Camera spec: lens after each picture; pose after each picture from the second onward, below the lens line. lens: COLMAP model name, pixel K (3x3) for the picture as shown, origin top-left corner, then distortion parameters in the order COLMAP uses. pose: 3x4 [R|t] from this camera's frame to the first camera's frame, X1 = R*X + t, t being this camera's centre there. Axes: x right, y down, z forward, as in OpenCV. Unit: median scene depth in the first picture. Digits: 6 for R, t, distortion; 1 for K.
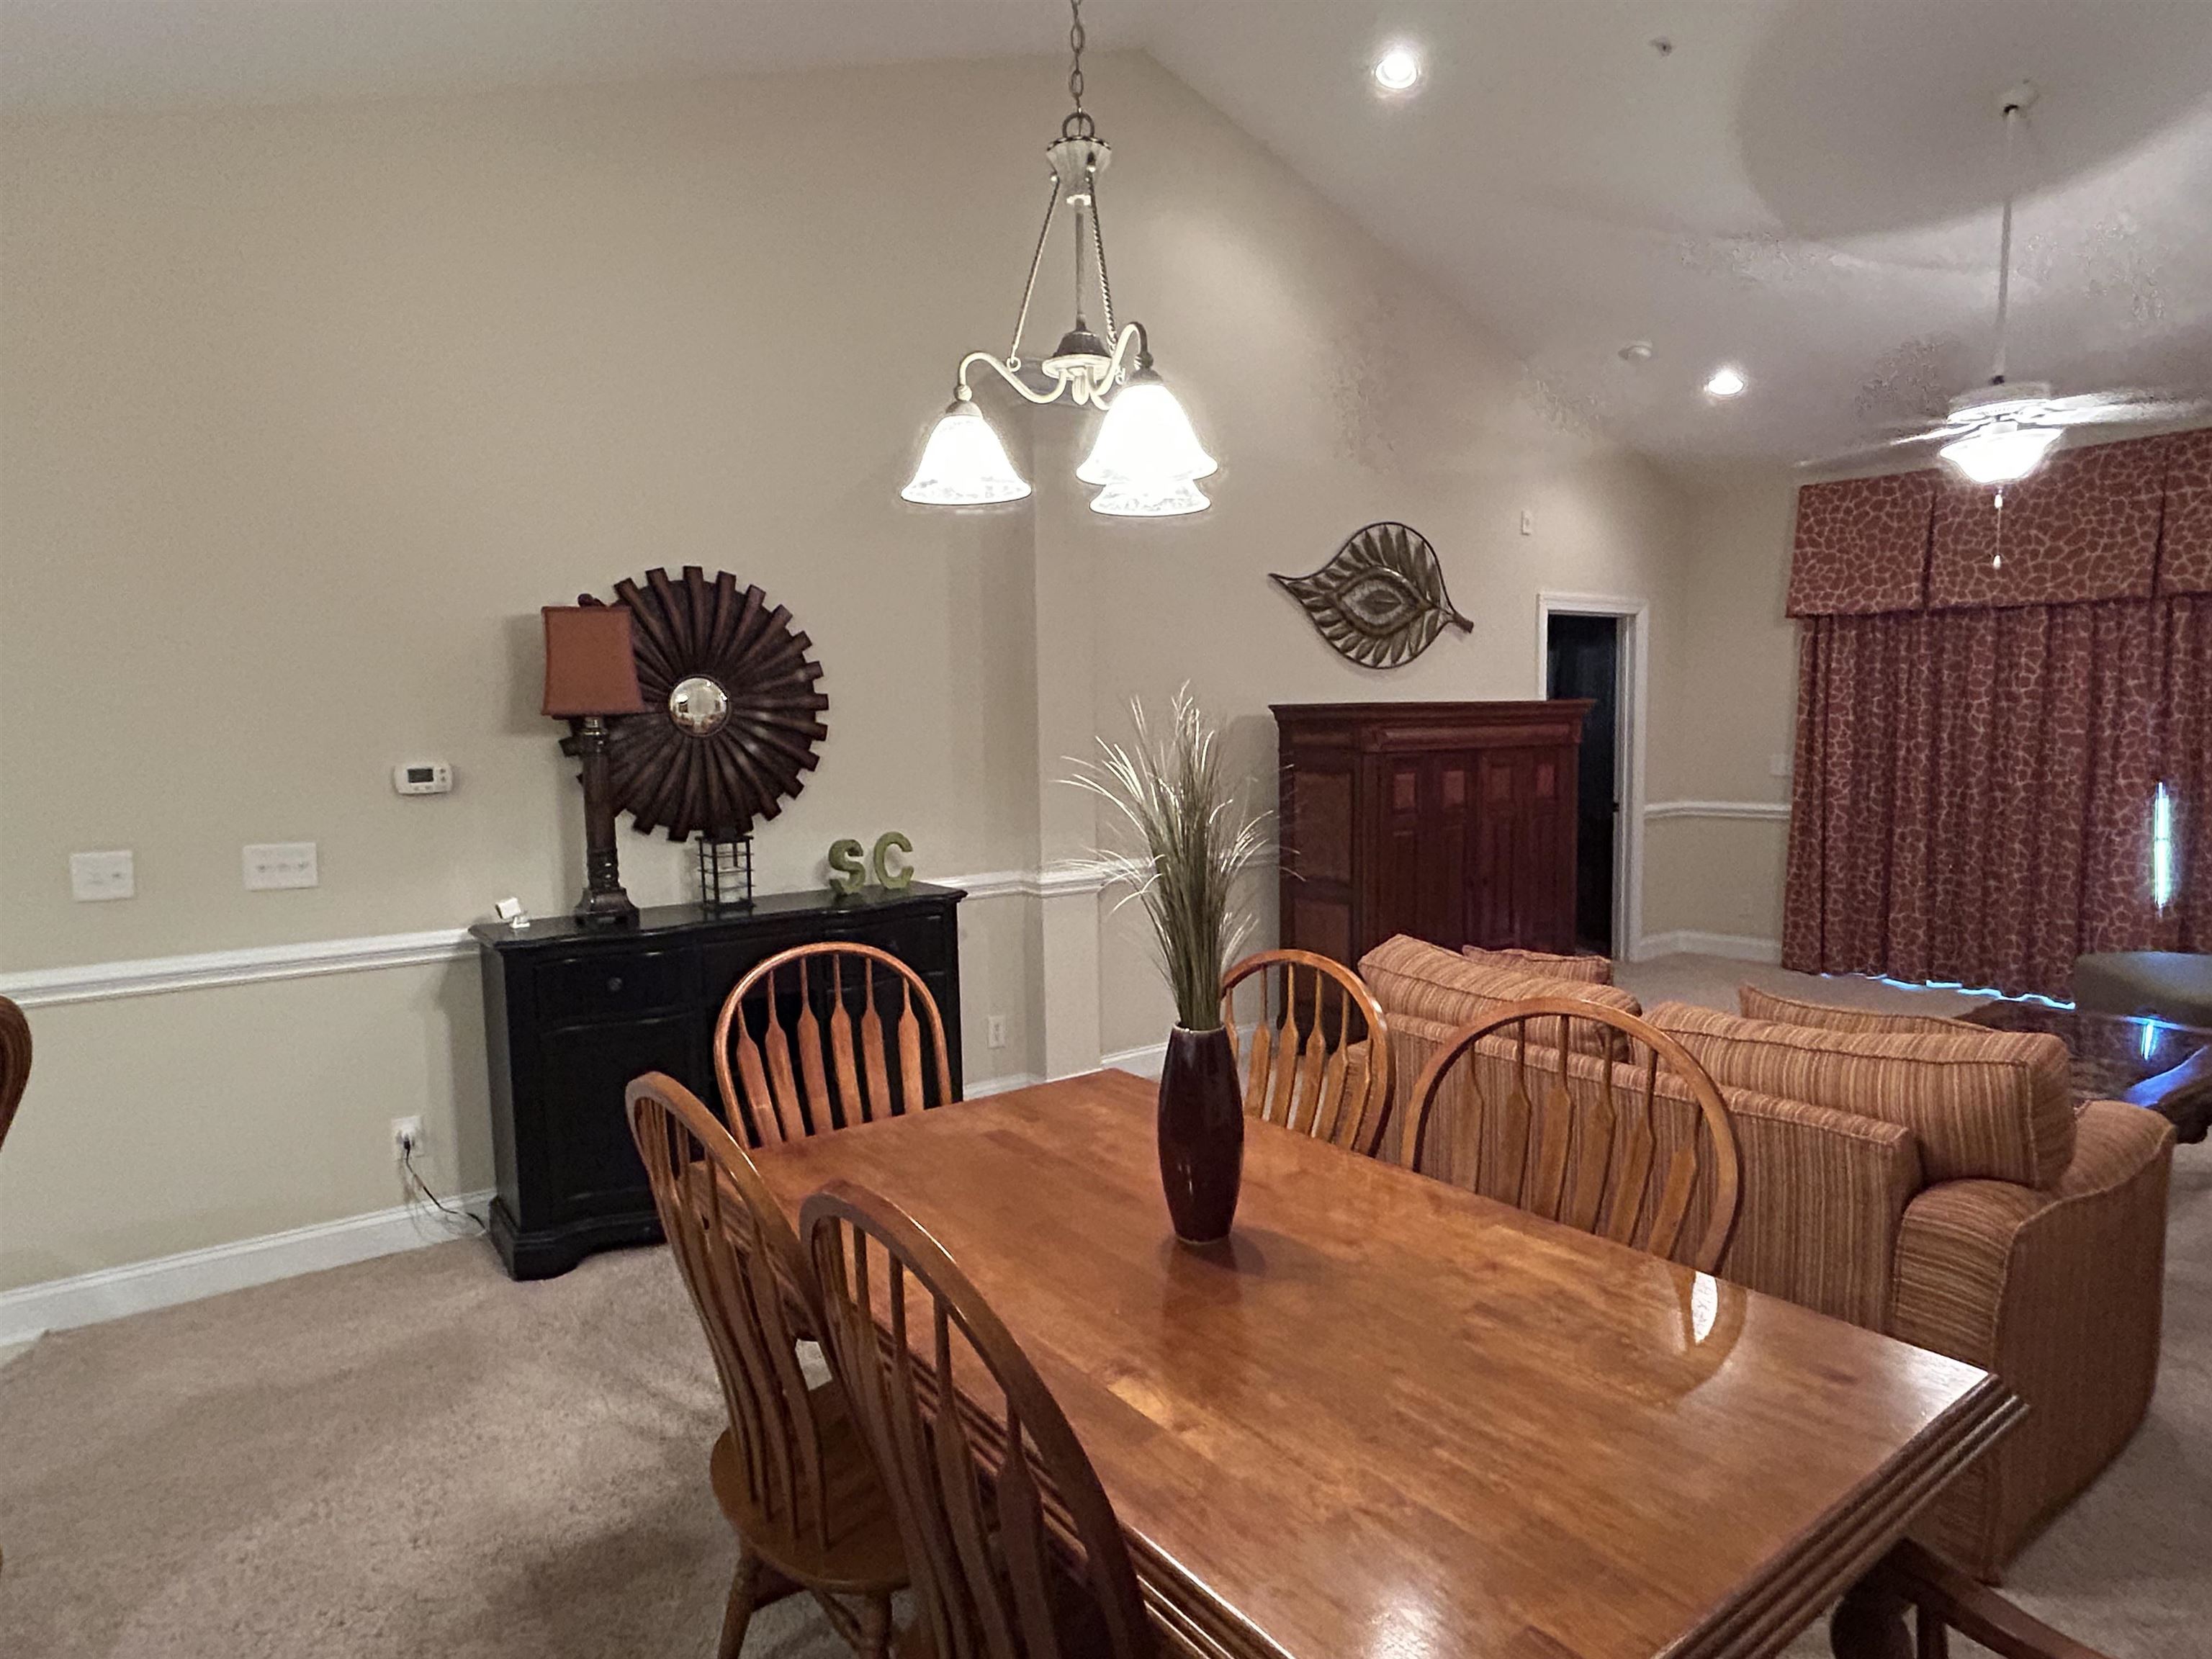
lens RADIAL K [[1236.8, 0, 1097.7], [0, 1236.8, 839.9], [0, 0, 1]] dist [-0.001013, 0.000292]
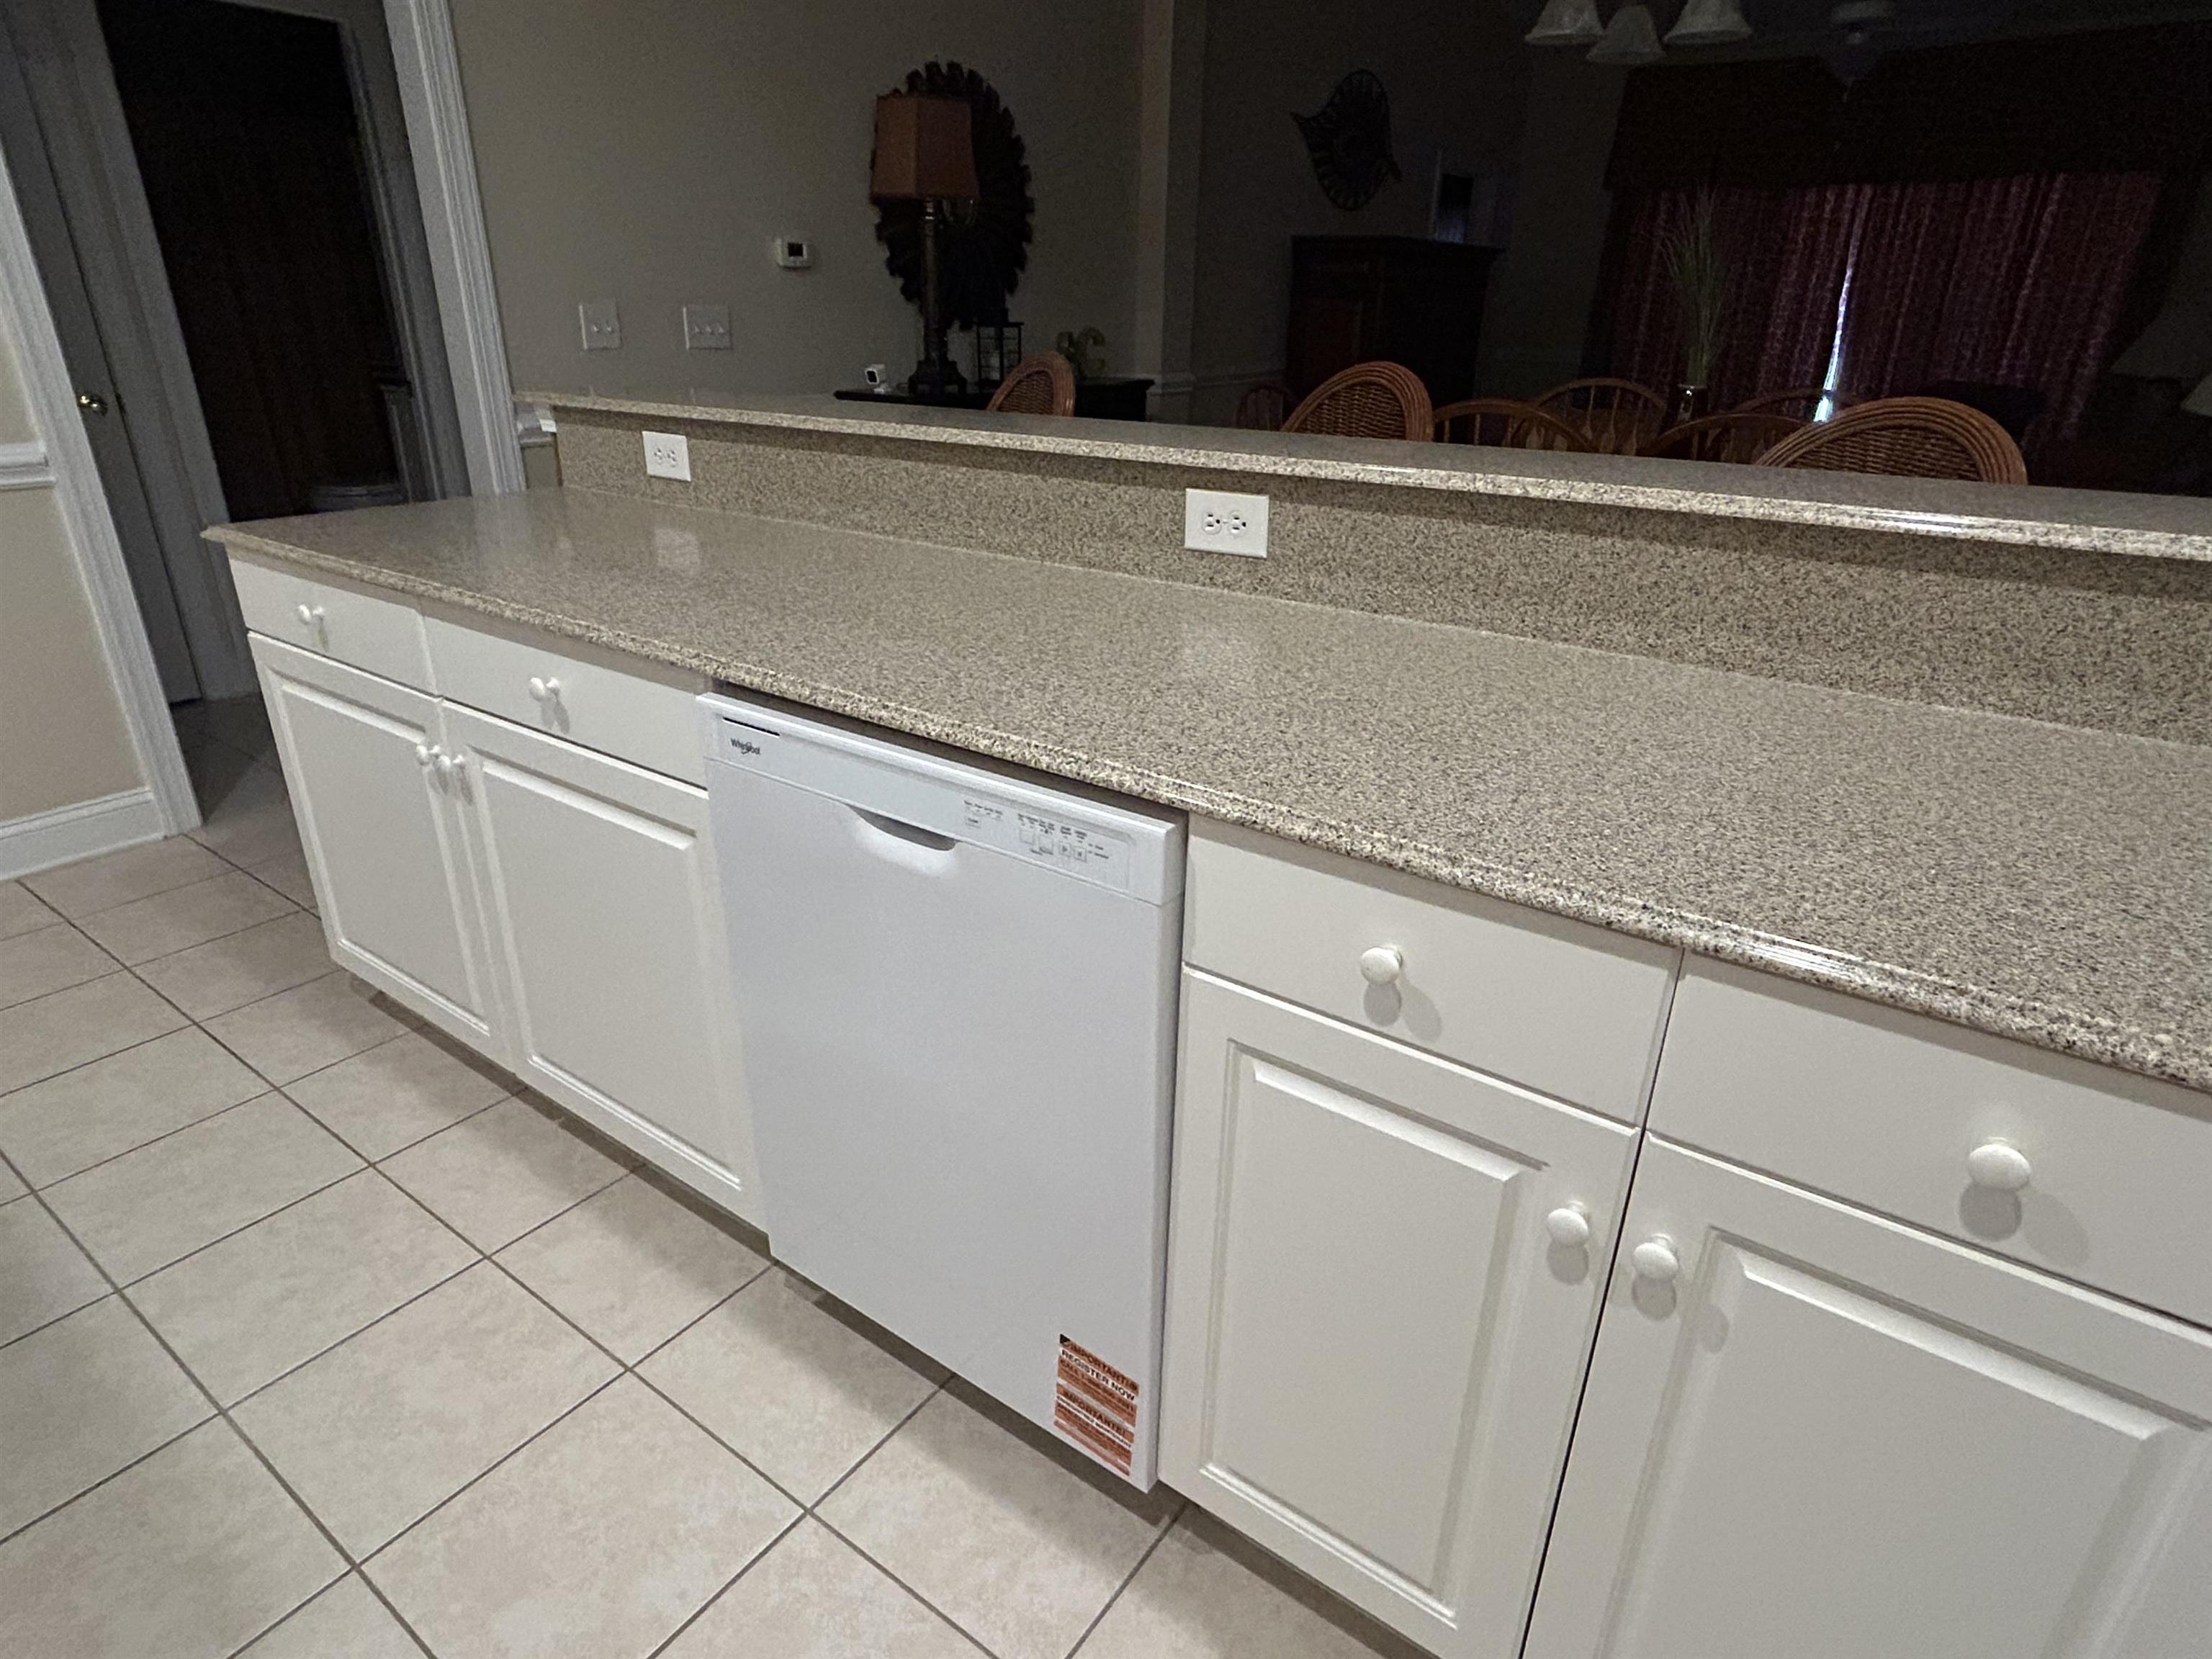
lens RADIAL K [[1236.8, 0, 1104.5], [0, 1236.8, 826.9], [0, 0, 1]] dist [-0.001013, 0.000292]
pose [[0.950917, -0.089969, 0.296079, -0.561287], [-0.005486, 0.951750, 0.306825, 0.088879], [-0.309398, -0.293389, 0.904542, -0.246630]]
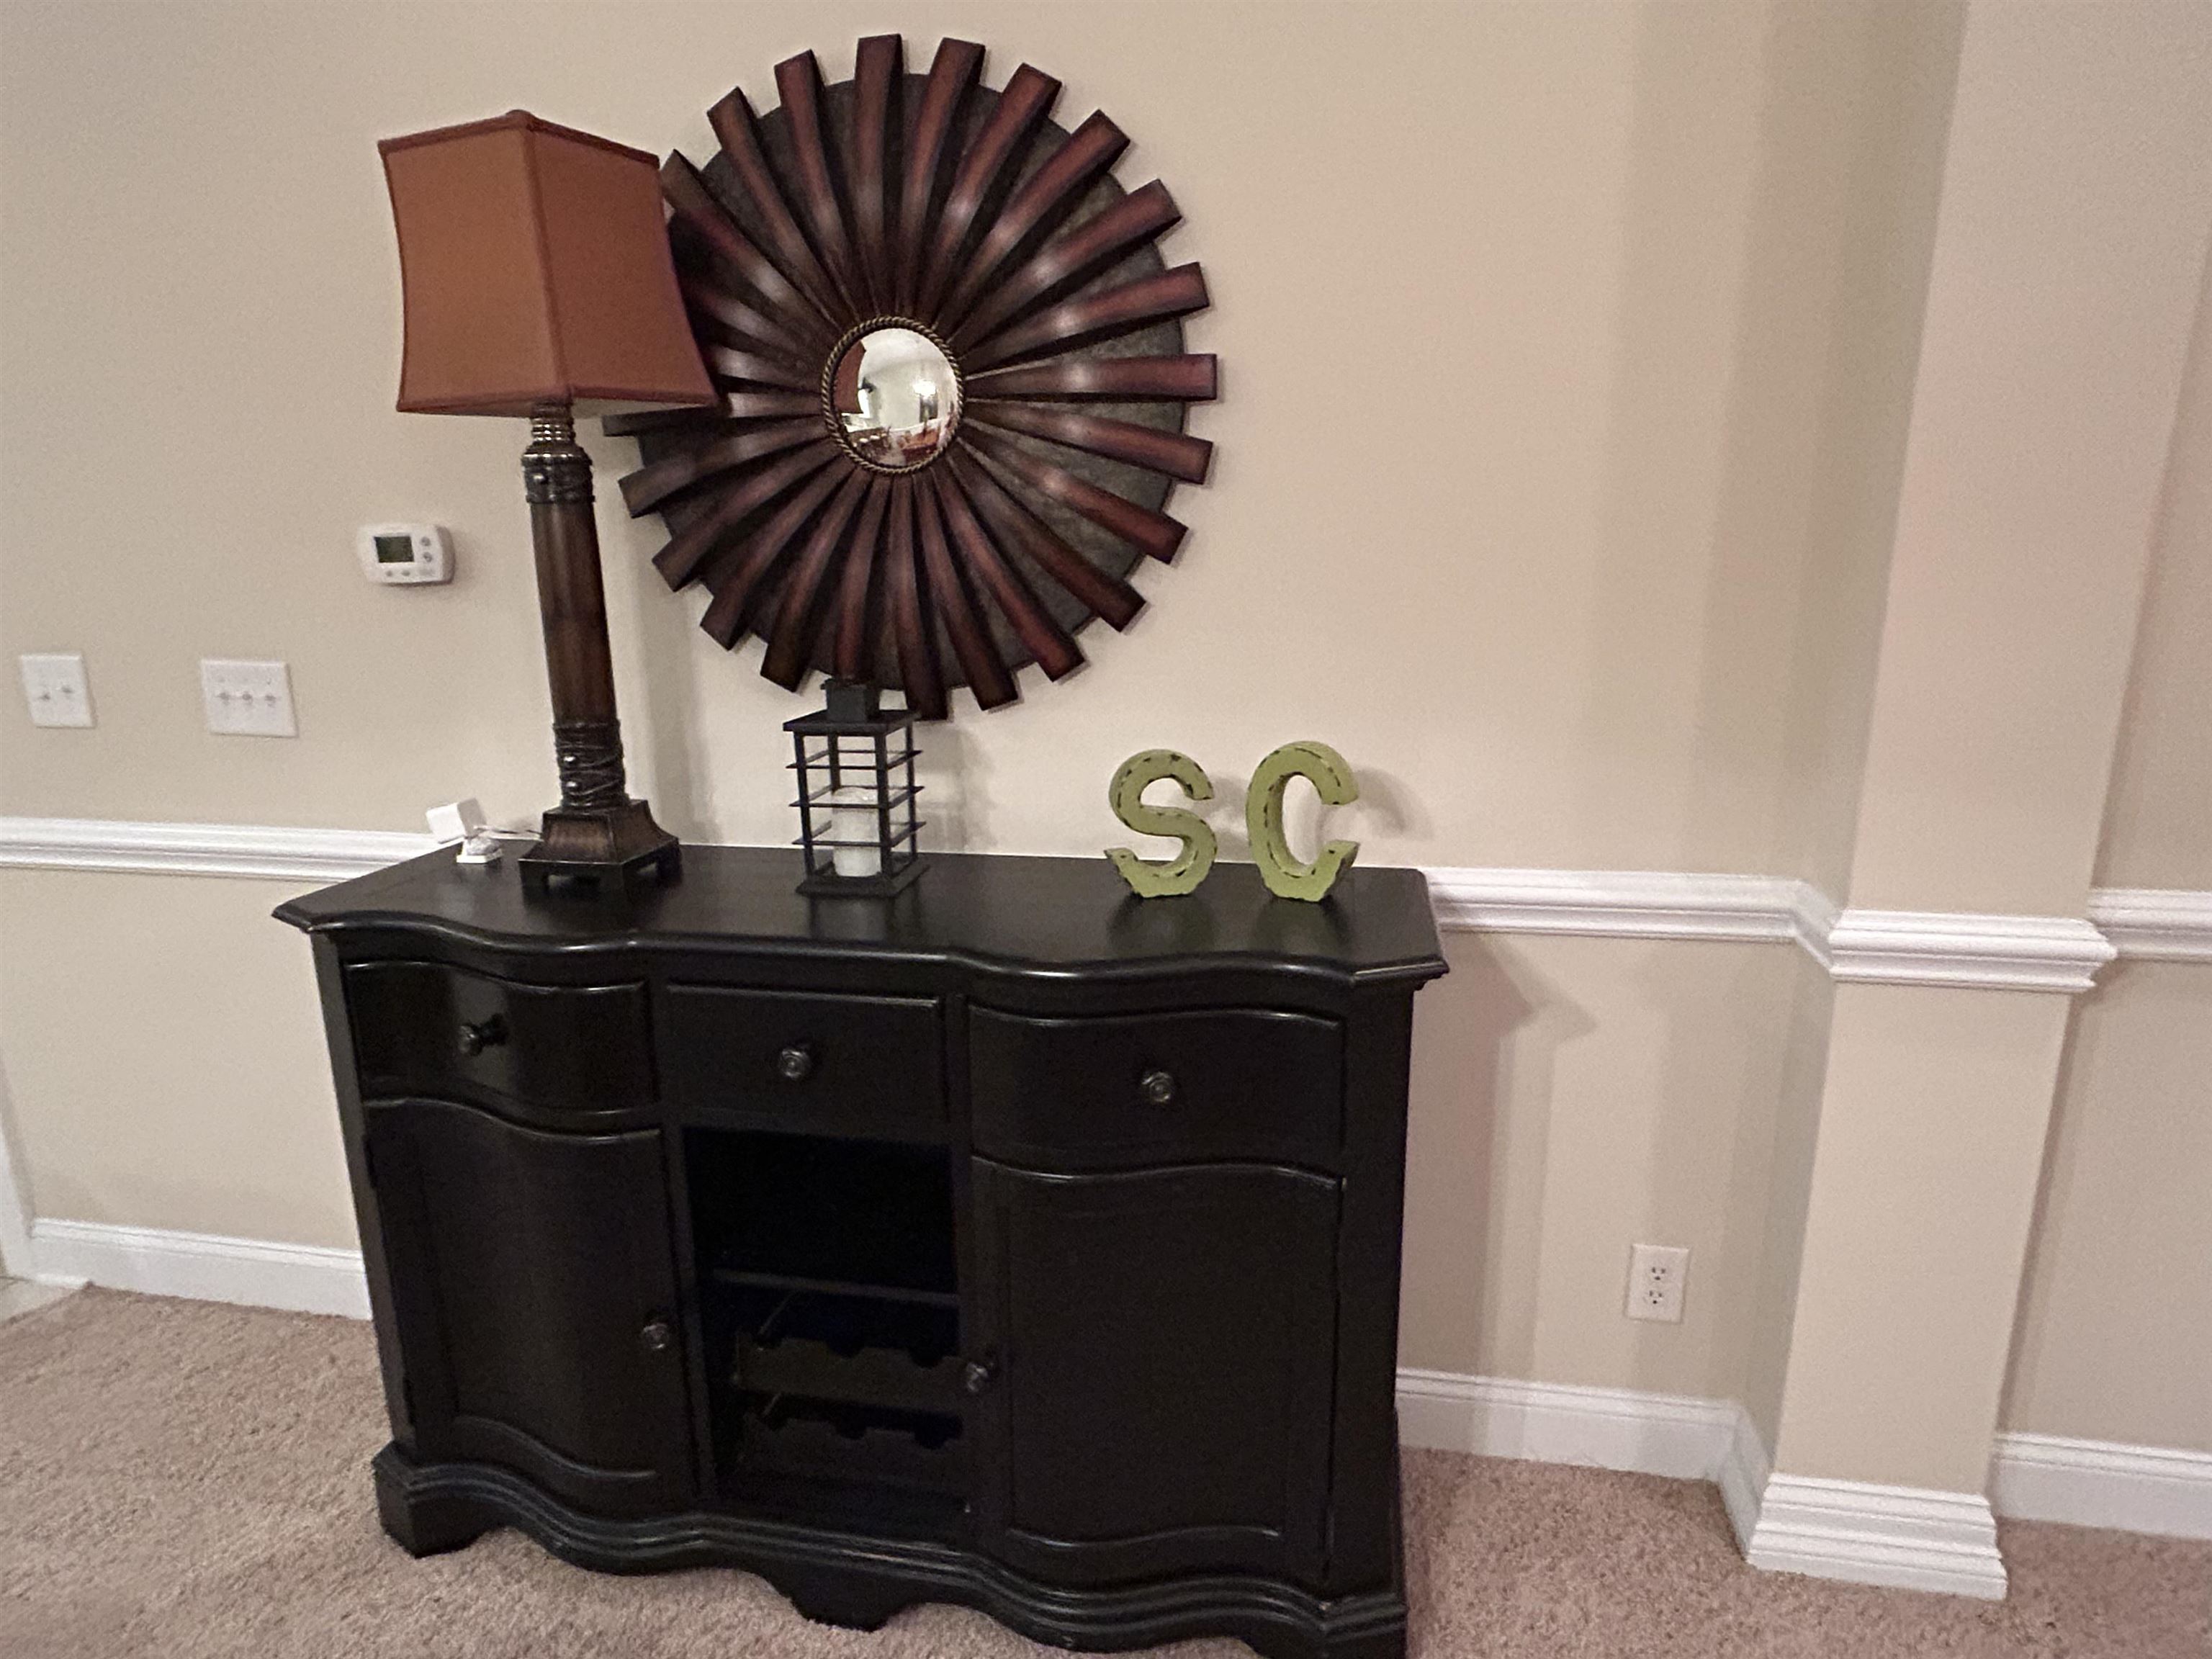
lens RADIAL K [[1236.8, 0, 1106.3], [0, 1236.8, 834.3], [0, 0, 1]] dist [-0.001013, 0.000292]
pose [[0.686385, 0.179772, -0.704669, 0.050434], [-0.068573, 0.980647, 0.183385, -0.042687], [0.723998, -0.077551, 0.685428, 0.717345]]
